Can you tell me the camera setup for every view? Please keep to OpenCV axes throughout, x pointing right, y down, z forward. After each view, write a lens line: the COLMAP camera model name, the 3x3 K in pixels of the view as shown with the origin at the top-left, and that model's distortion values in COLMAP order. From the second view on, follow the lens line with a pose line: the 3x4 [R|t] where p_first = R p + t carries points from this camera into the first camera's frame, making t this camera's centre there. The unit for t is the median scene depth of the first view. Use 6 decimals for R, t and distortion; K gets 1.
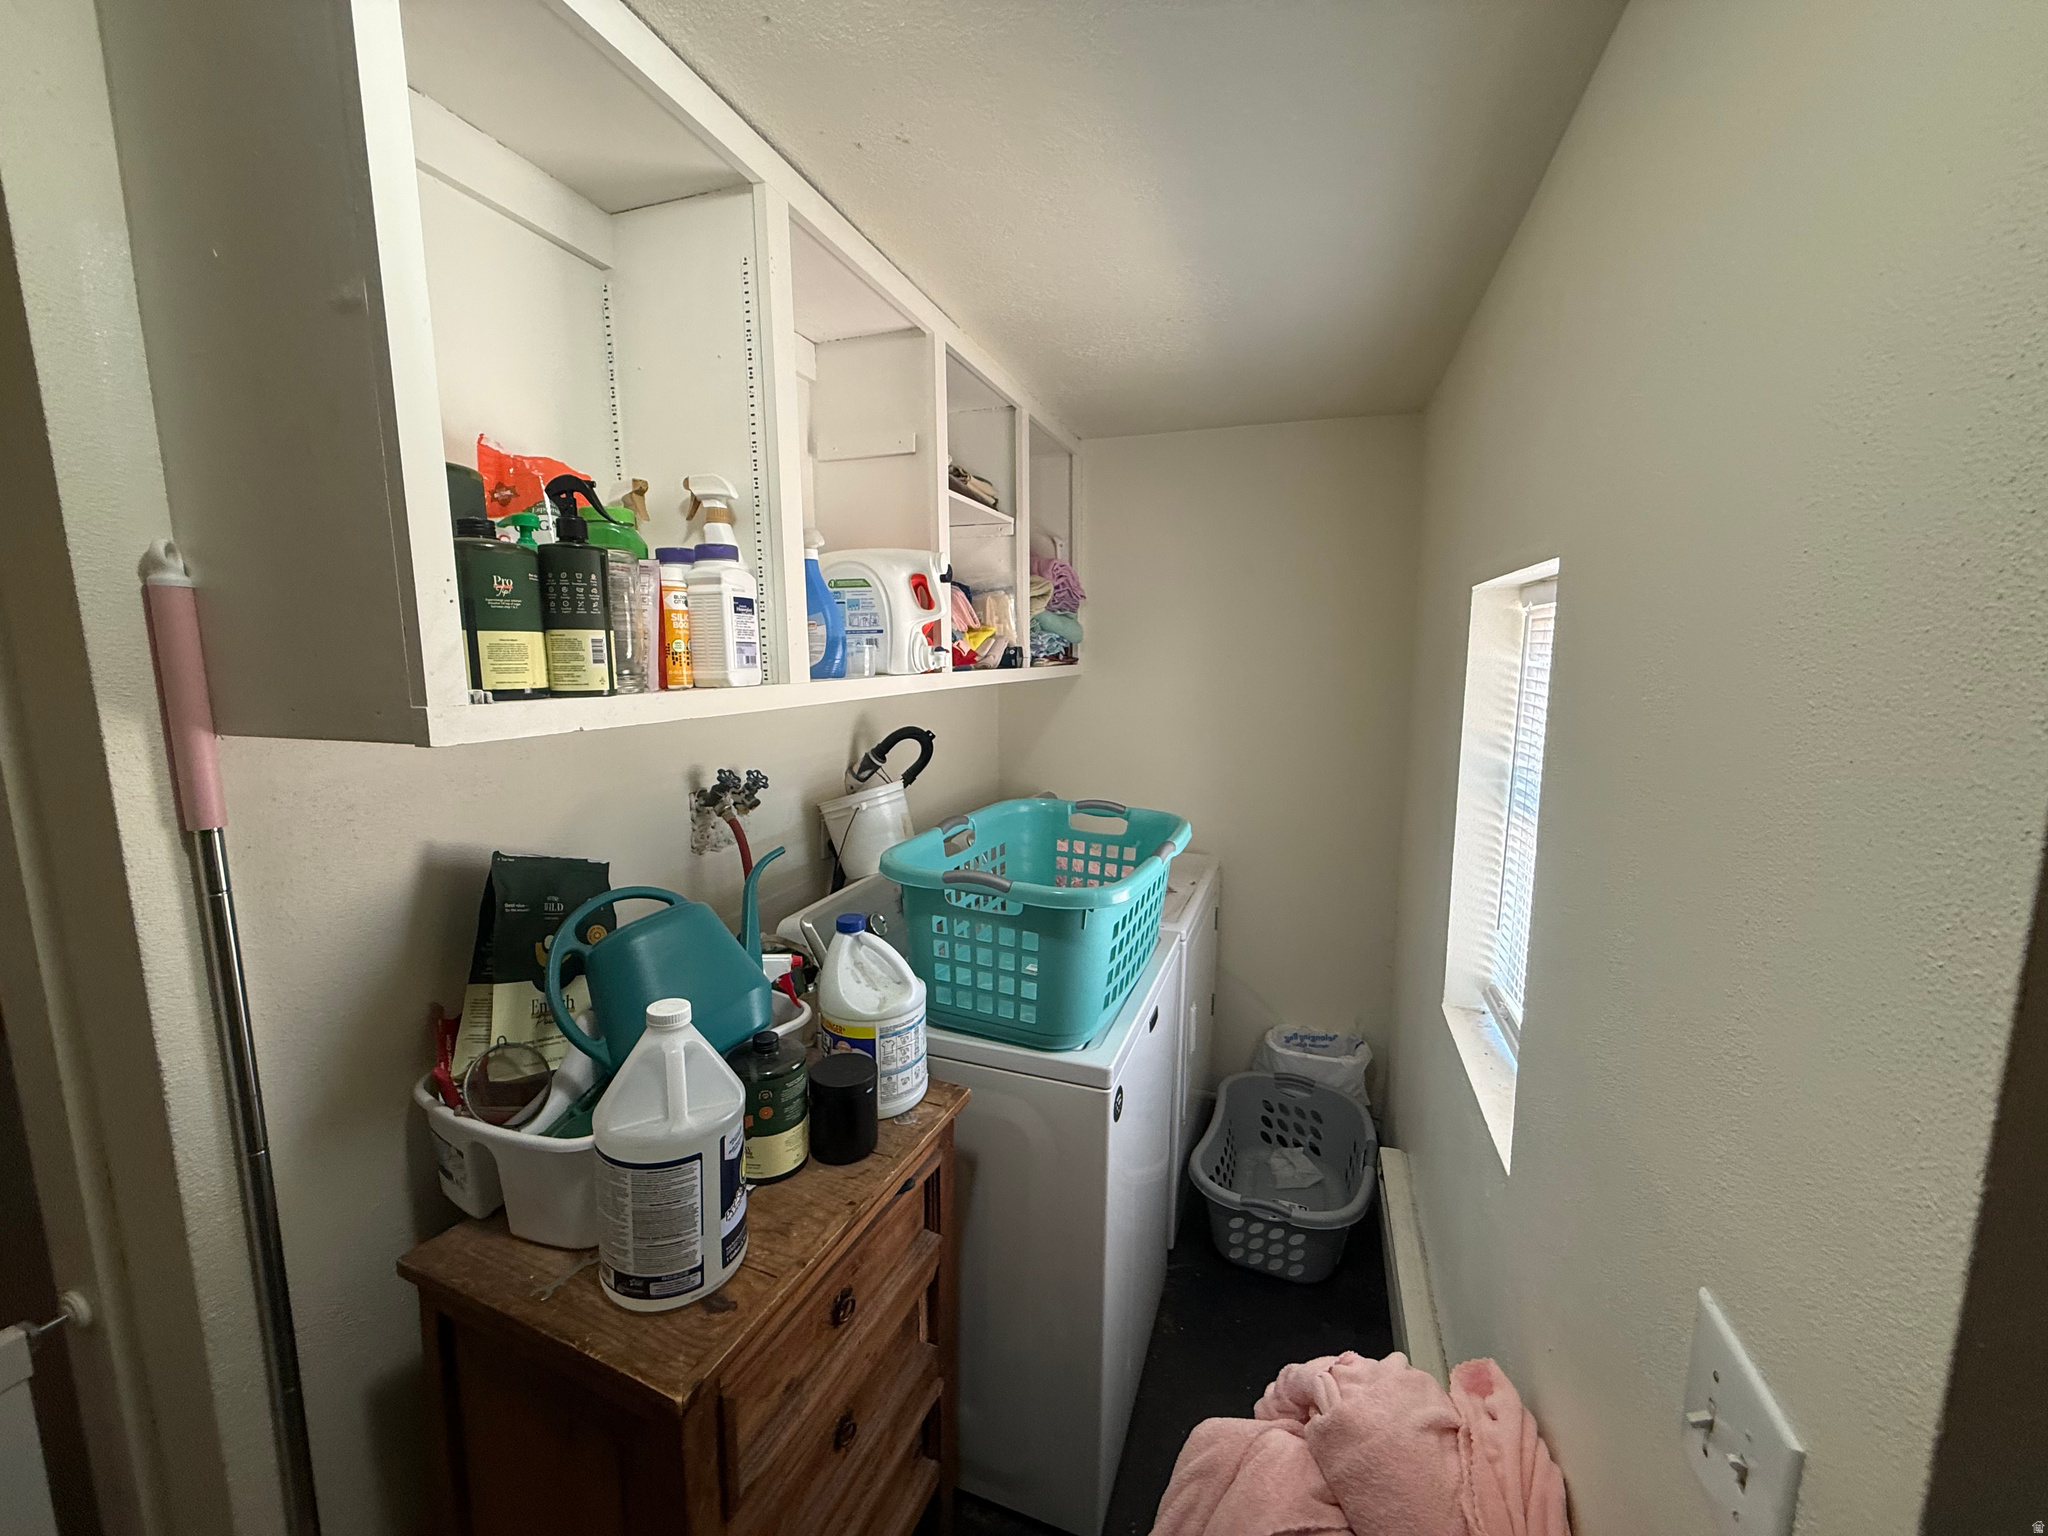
lens RADIAL K [[817.5, 0, 1024.0], [0, 817.5, 768.0], [0, 0, 1]] dist [0.001411, 0.000329]
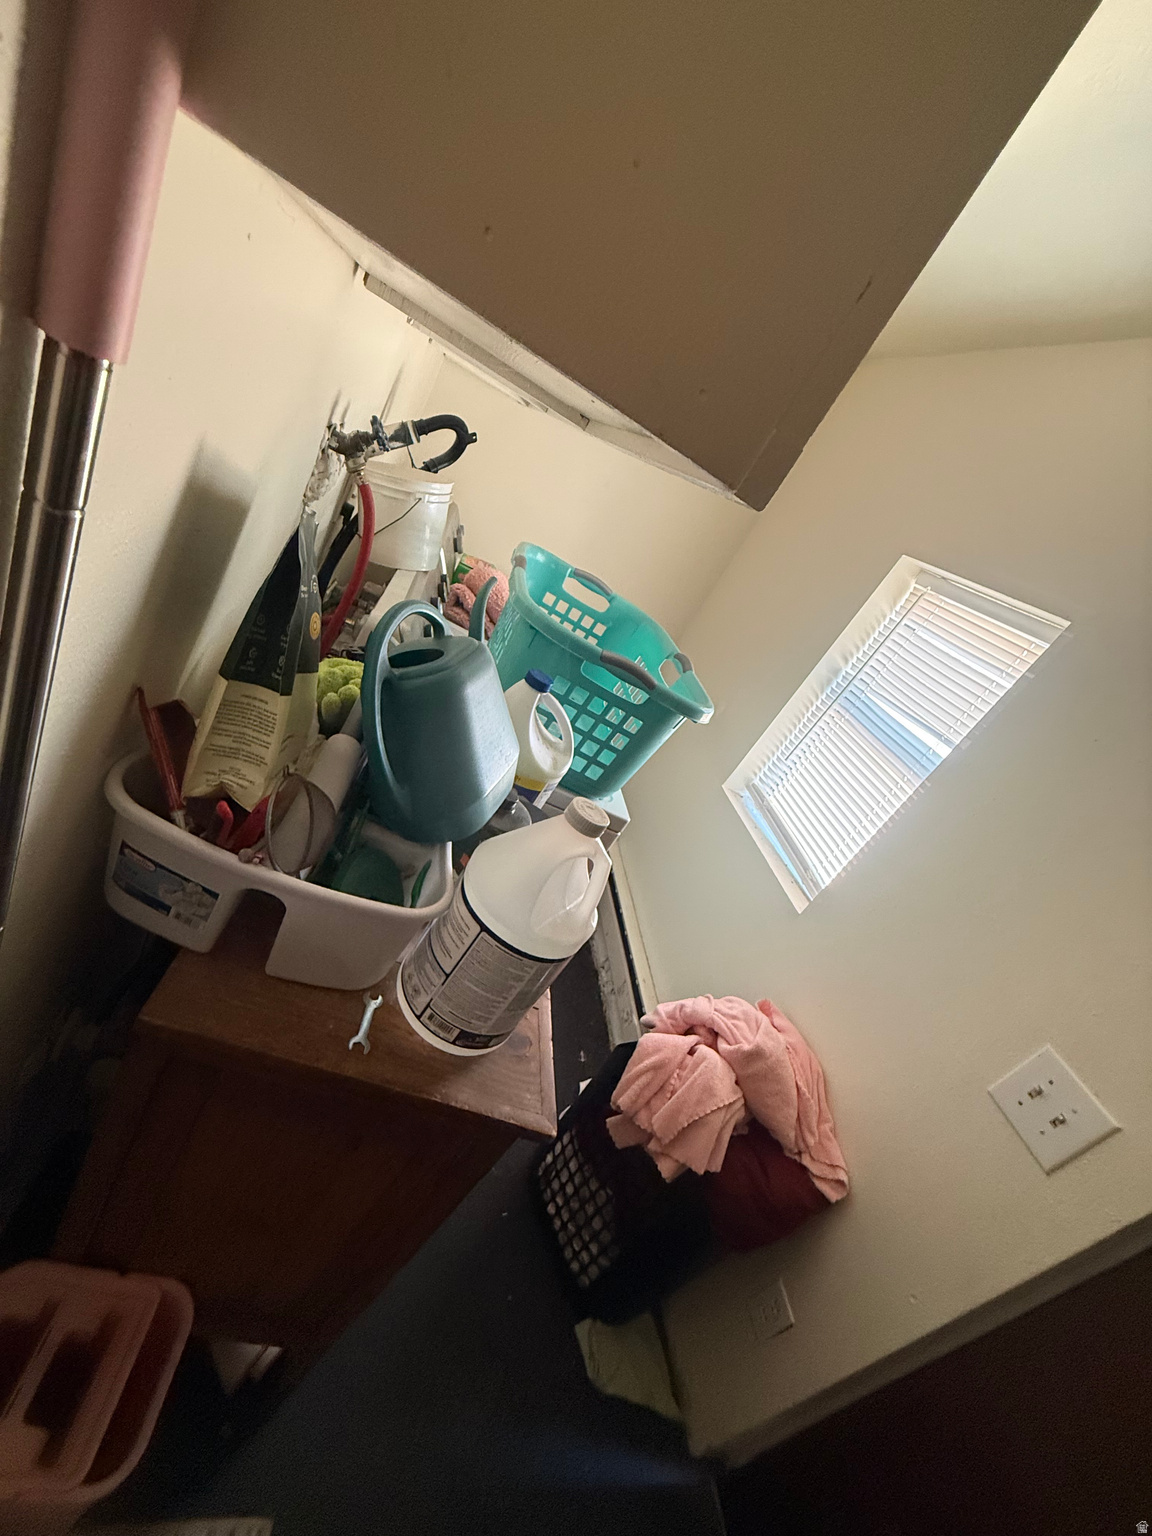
lens RADIAL K [[613.1, 0, 644.3], [0, 613.1, 776.3], [0, 0, 1]] dist [0.001411, 0.000329]
pose [[0.765754, 0.197094, 0.612188, -0.334832], [-0.436878, 0.857965, 0.270247, 0.018070], [-0.471972, -0.474394, 0.743096, 0.191599]]
